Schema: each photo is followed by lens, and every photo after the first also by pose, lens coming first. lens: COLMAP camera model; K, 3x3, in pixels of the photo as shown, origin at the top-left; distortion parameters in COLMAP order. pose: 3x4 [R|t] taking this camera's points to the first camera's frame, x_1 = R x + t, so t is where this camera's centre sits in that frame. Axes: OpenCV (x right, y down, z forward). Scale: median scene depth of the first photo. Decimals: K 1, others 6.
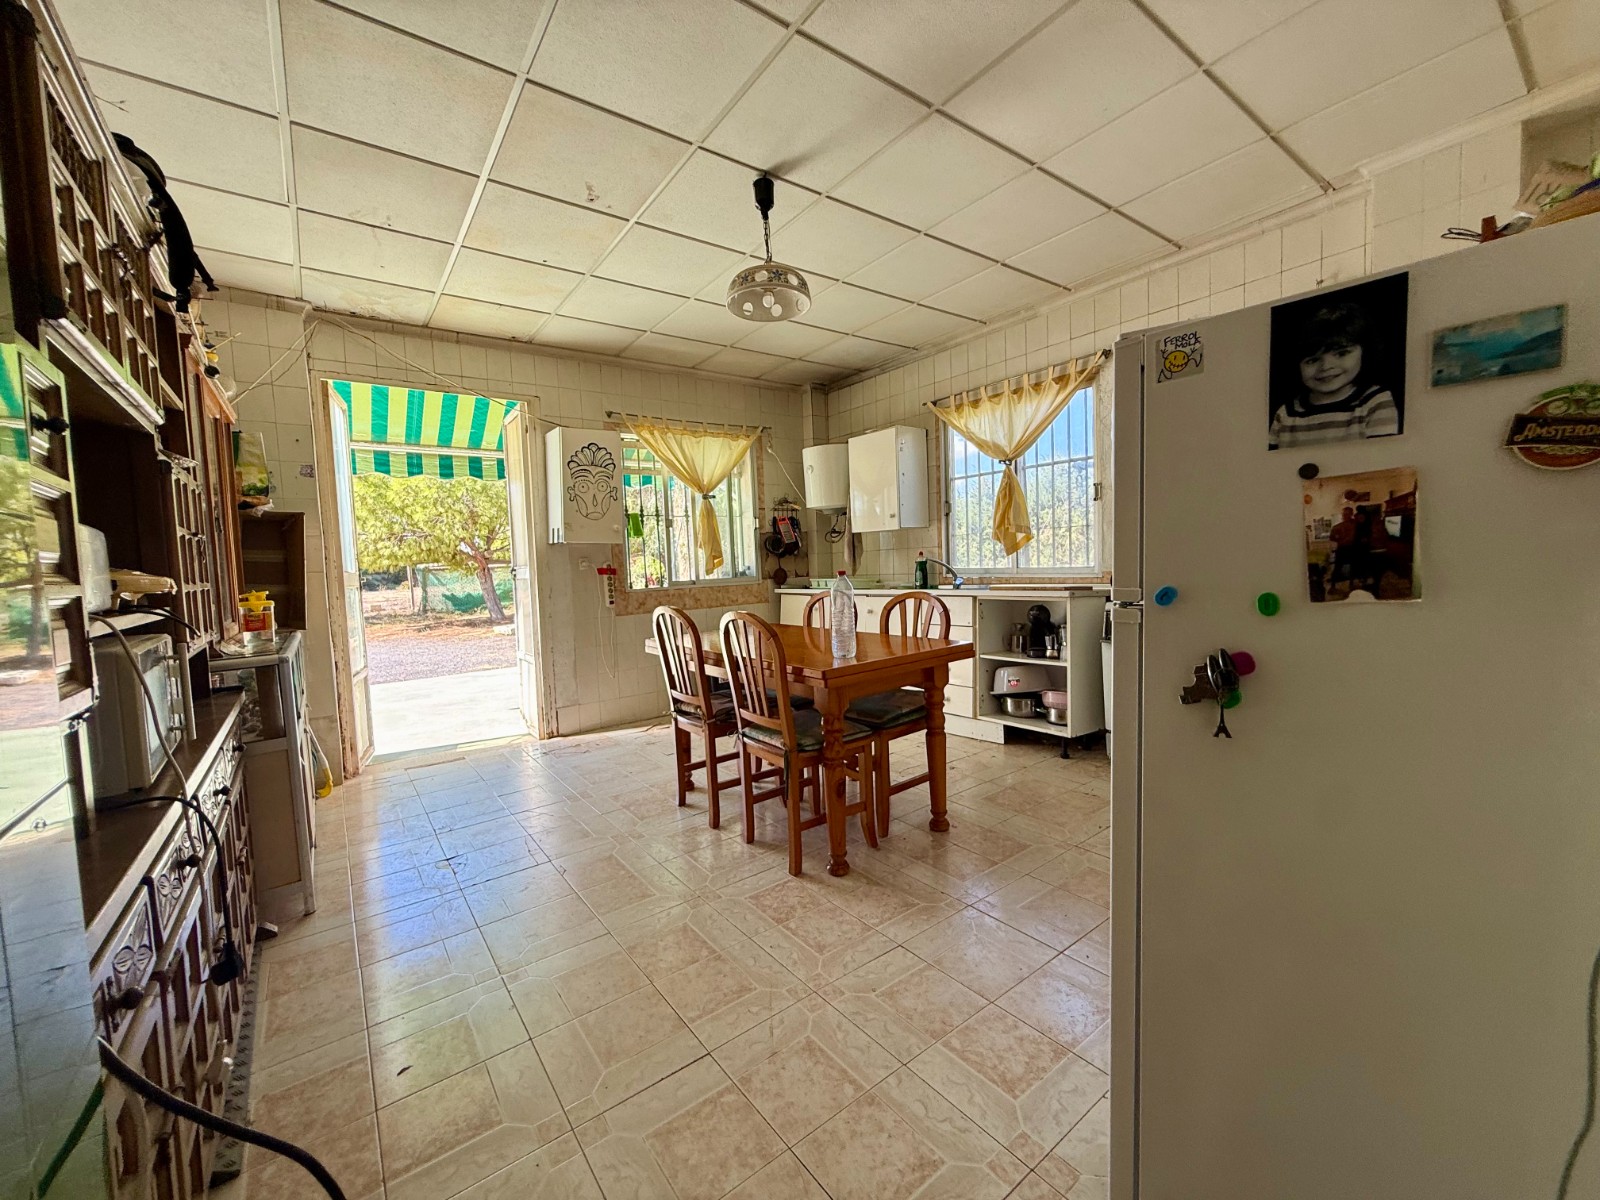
lens RADIAL K [[638.3, 0, 791.8], [0, 638.3, 599.0], [0, 0, 1]] dist [-0.000152, 0.000410]
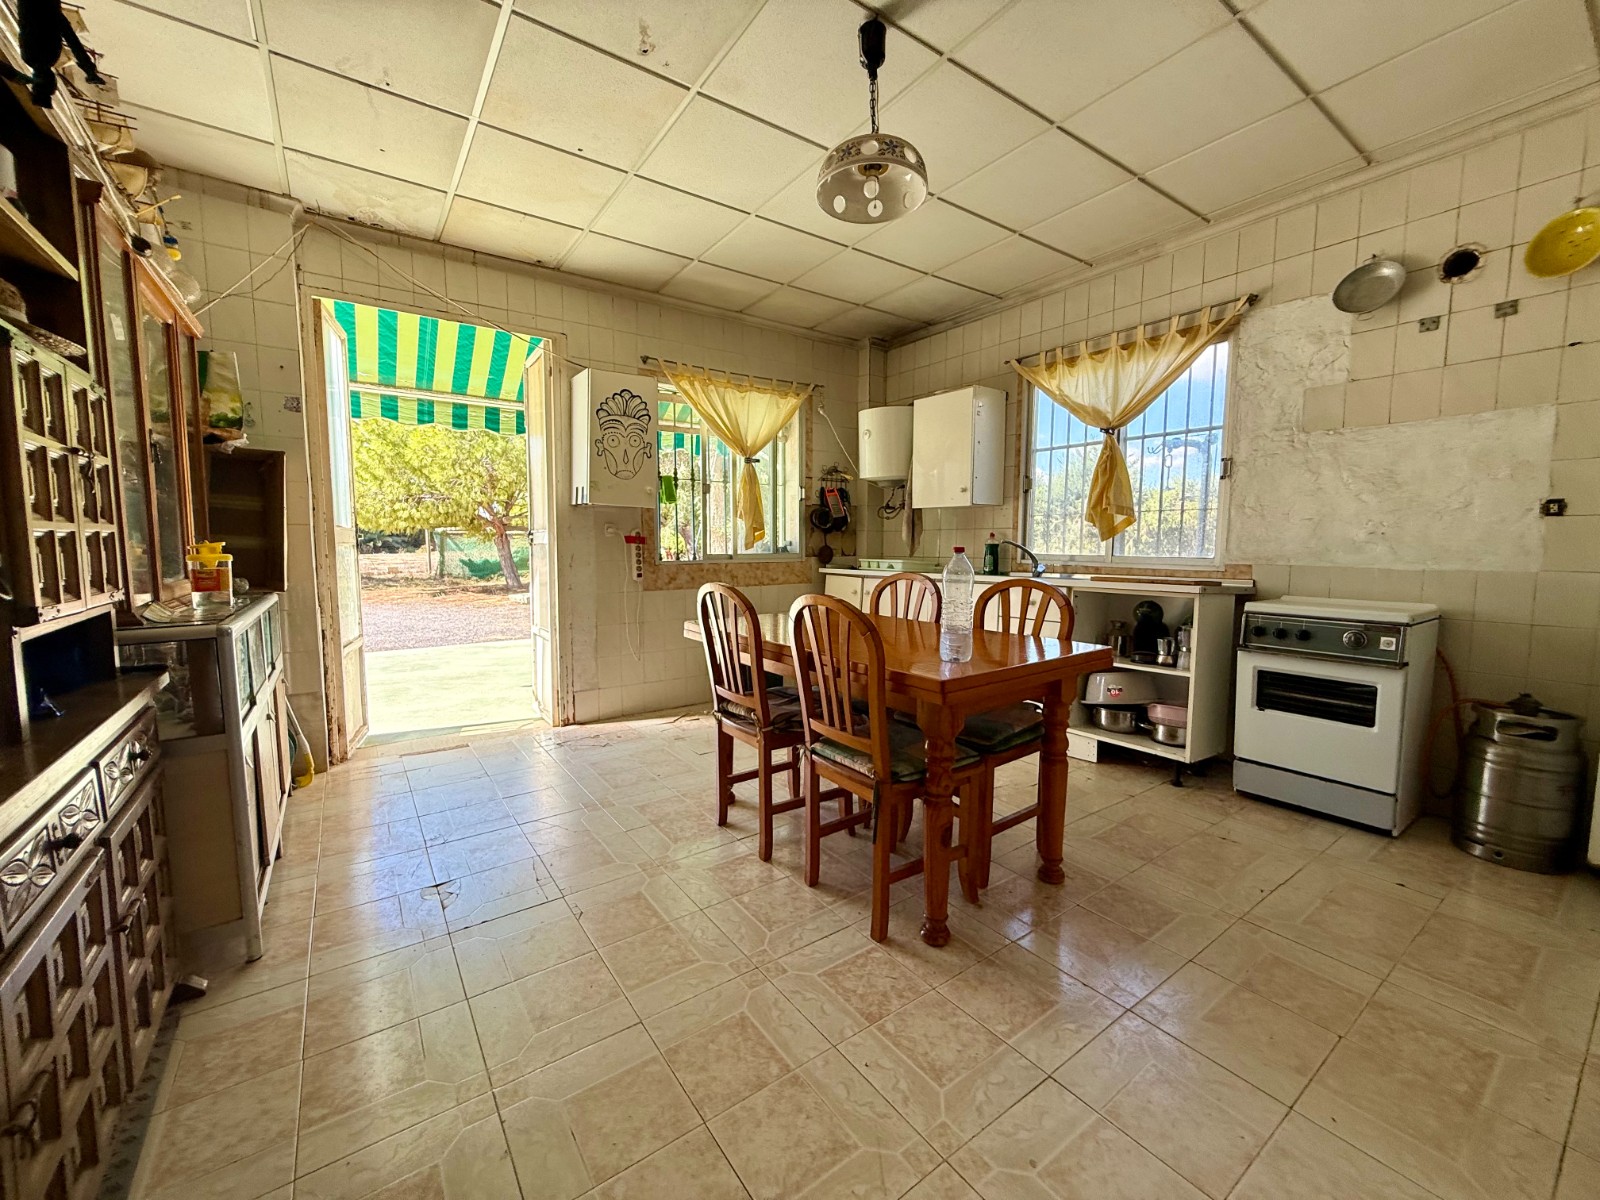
lens RADIAL K [[638.3, 0, 791.8], [0, 638.3, 599.0], [0, 0, 1]] dist [-0.000152, 0.000410]
pose [[0.998734, 0.045328, -0.021790, -0.052825], [-0.044636, 0.998514, 0.031256, 0.001321], [0.023175, -0.030244, 0.999274, 0.126039]]
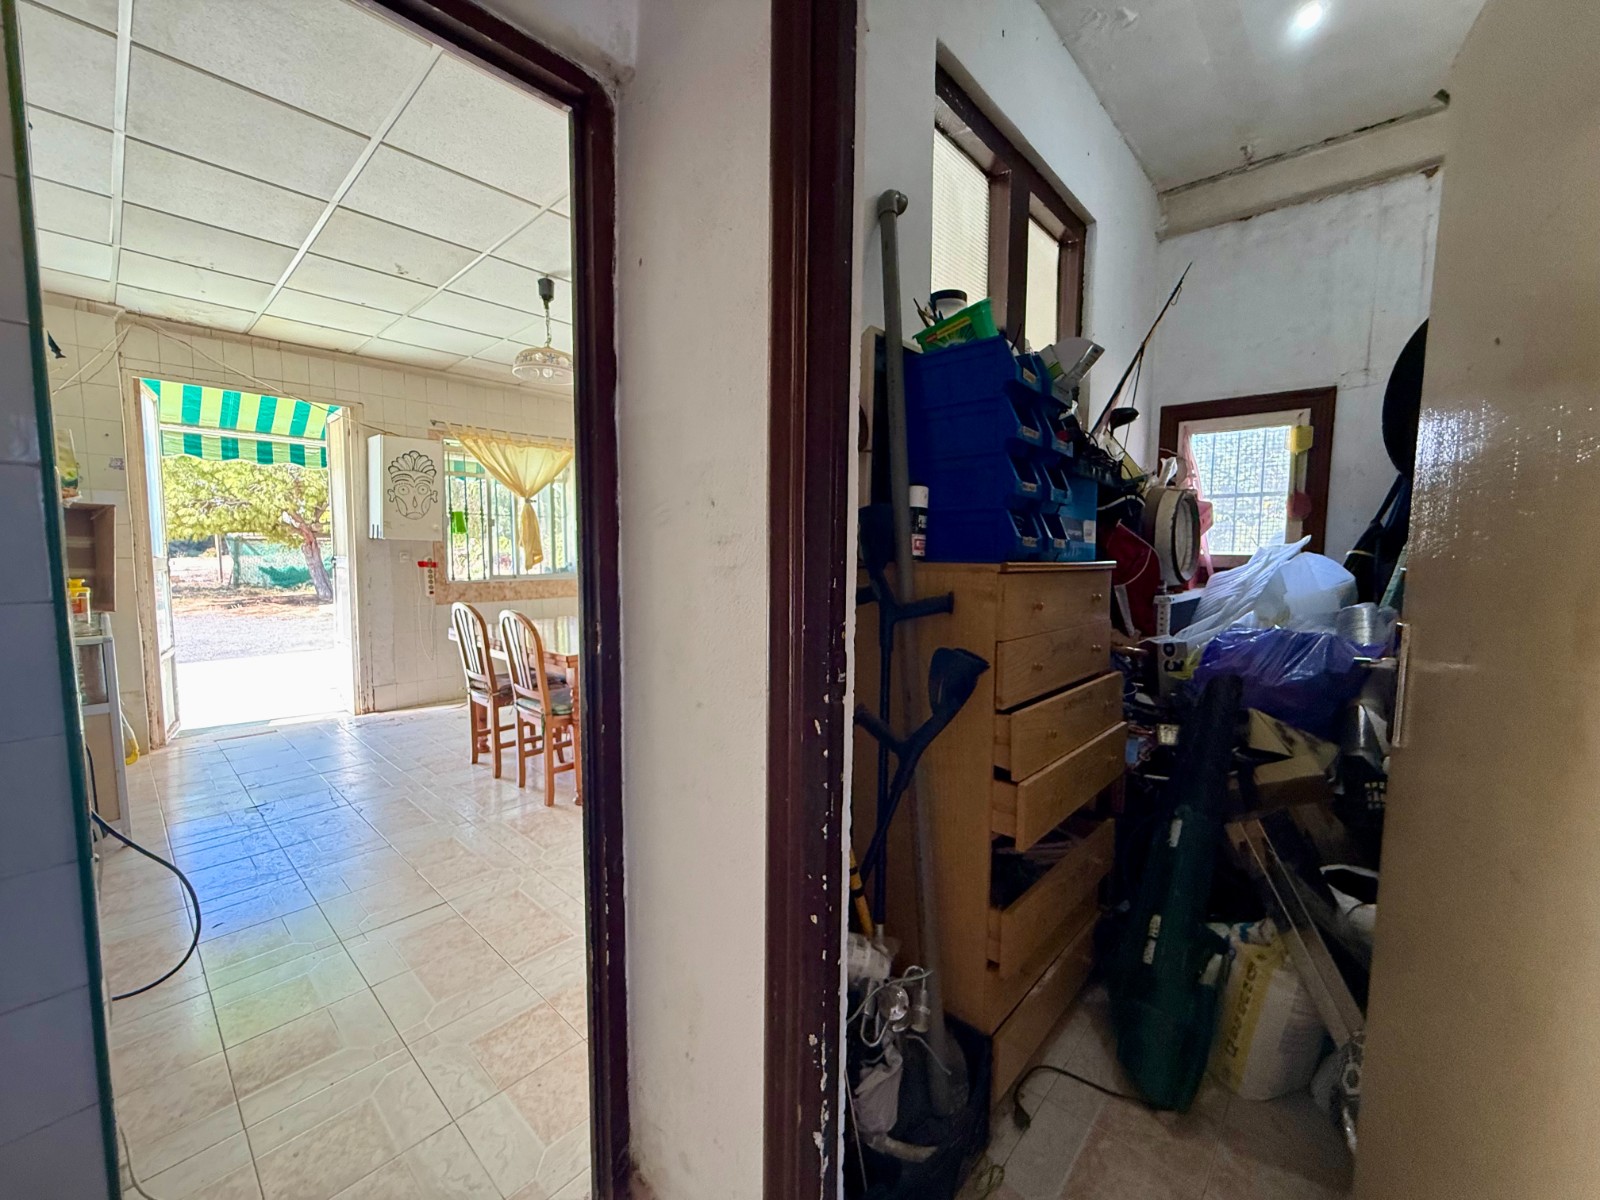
lens RADIAL K [[641.4, 0, 793.5], [0, 641.4, 599.5], [0, 0, 1]] dist [-0.000432, -0.000444]
pose [[0.980552, 0.033558, 0.193368, 0.124078], [-0.037503, 0.999156, 0.016779, -0.025571], [-0.192642, -0.023705, 0.980983, -0.223219]]
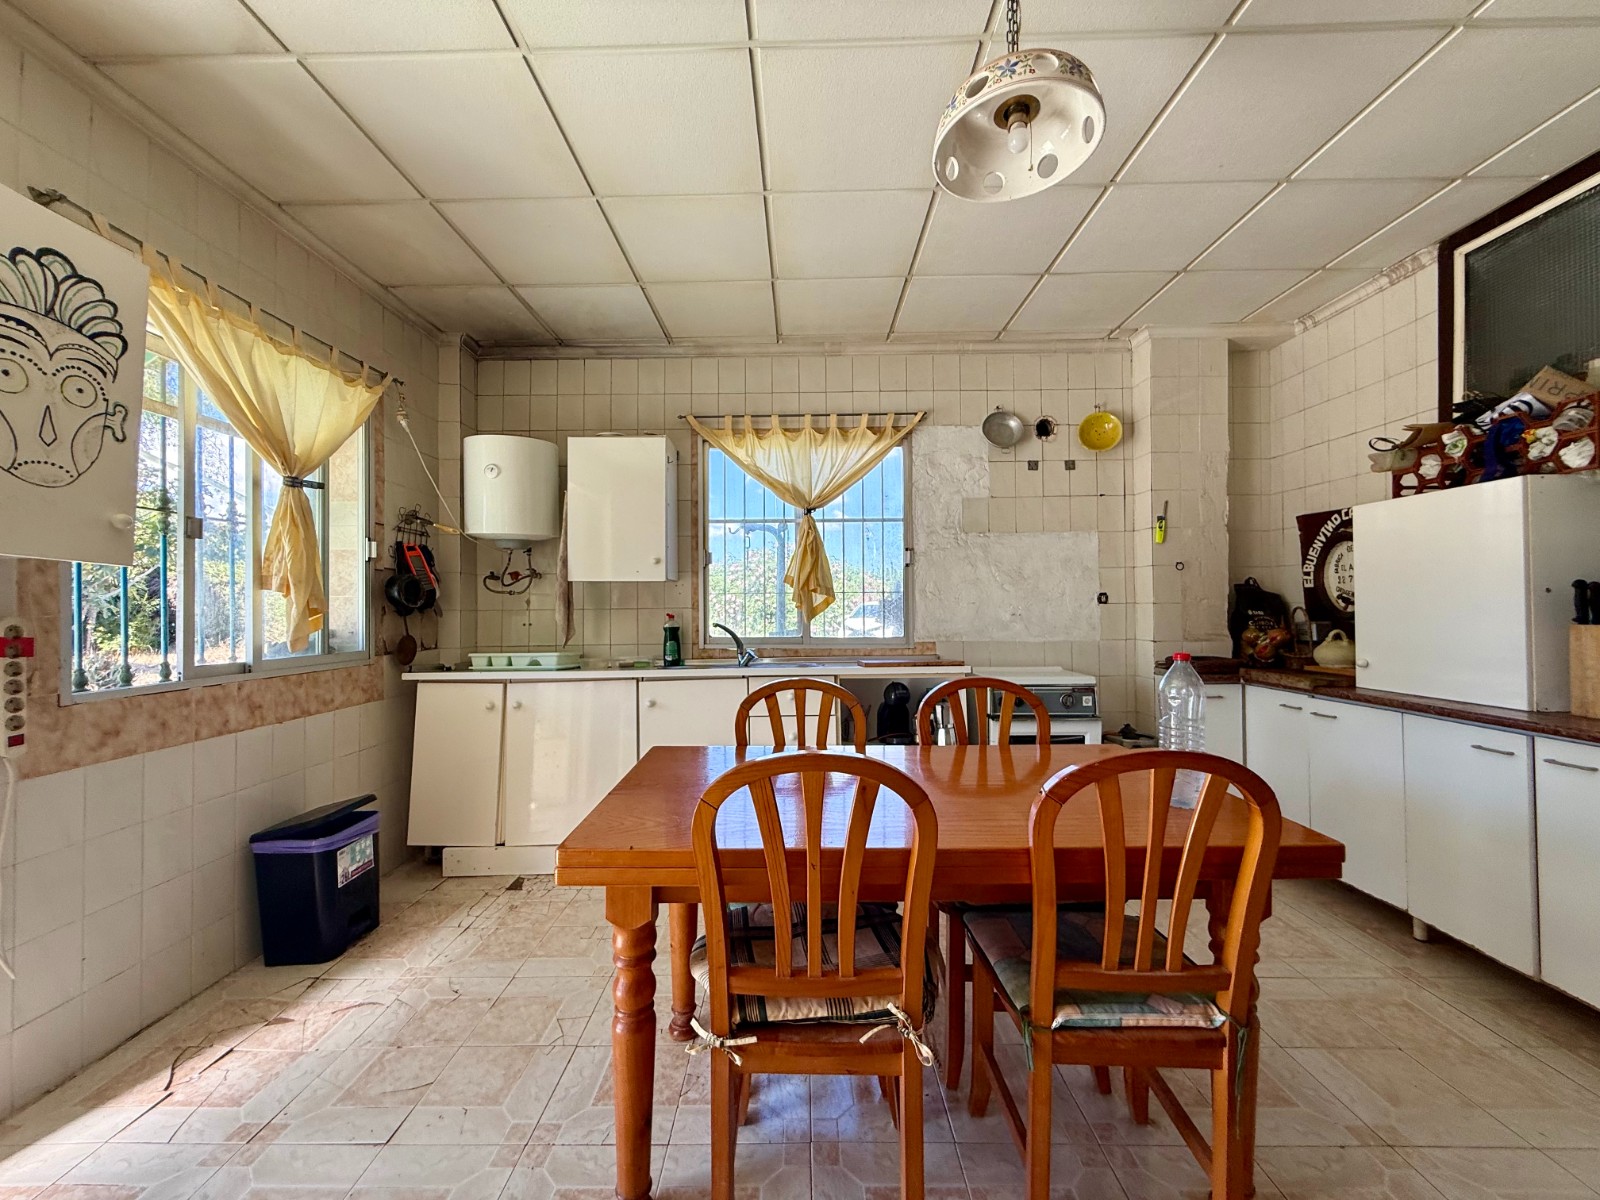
lens RADIAL K [[638.3, 0, 791.8], [0, 638.3, 599.0], [0, 0, 1]] dist [-0.000152, 0.000410]
pose [[0.608022, 0.047496, 0.792498, -0.312599], [0.028849, 0.996228, -0.081840, -0.029839], [-0.793396, 0.072624, 0.604358, 0.489663]]
